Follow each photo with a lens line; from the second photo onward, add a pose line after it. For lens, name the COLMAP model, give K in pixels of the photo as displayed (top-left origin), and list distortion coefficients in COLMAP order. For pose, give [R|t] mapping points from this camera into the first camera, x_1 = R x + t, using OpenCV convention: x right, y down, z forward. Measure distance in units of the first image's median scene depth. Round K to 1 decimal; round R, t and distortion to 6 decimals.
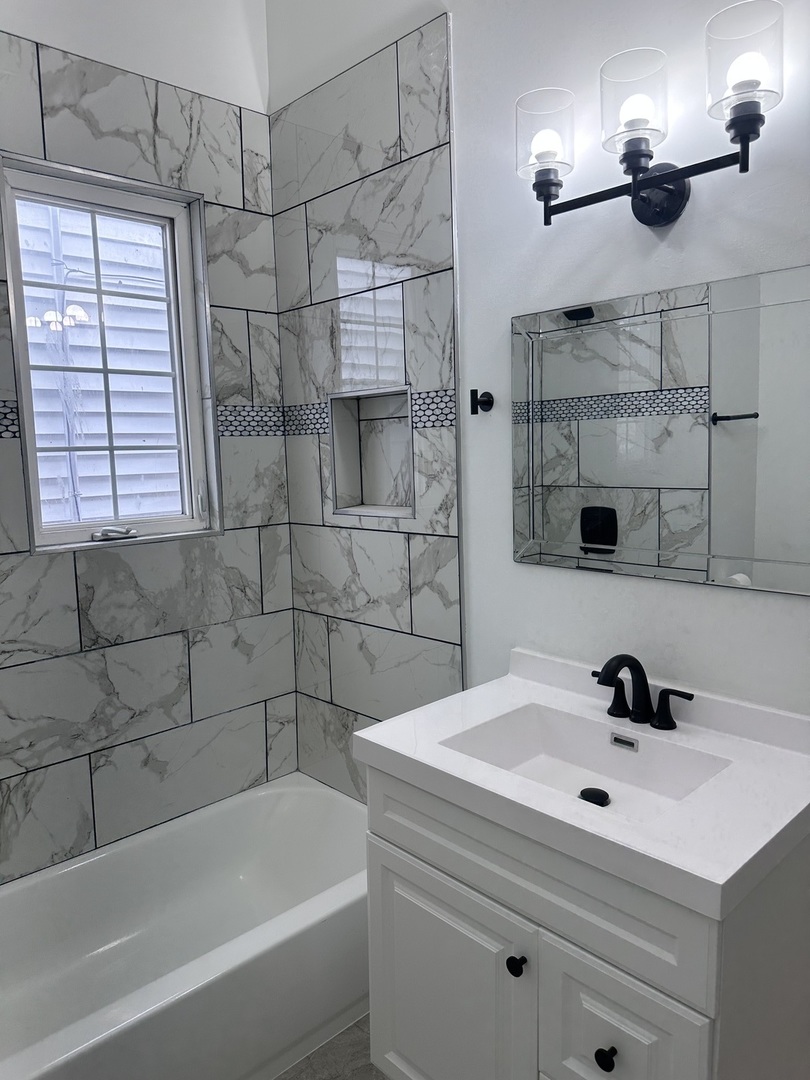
lens RADIAL K [[767.7, 0, 425.0], [0, 767.7, 542.1], [0, 0, 1]] dist [0.091132, -0.082742]
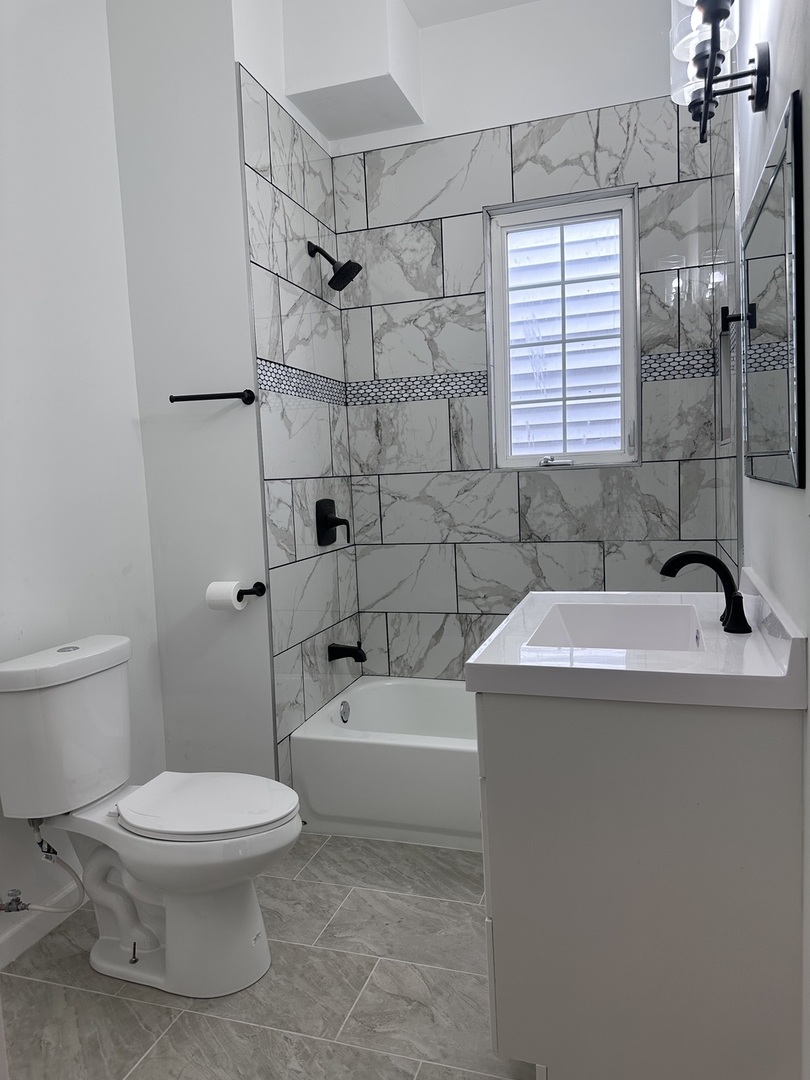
lens RADIAL K [[767.7, 0, 394.7], [0, 767.7, 534.3], [0, 0, 1]] dist [0.091132, -0.082742]
pose [[0.483476, 0.079509, -0.871739, 1.560800], [-0.075393, 0.995948, 0.049024, 0.168549], [0.872105, 0.042021, 0.487512, 0.243739]]
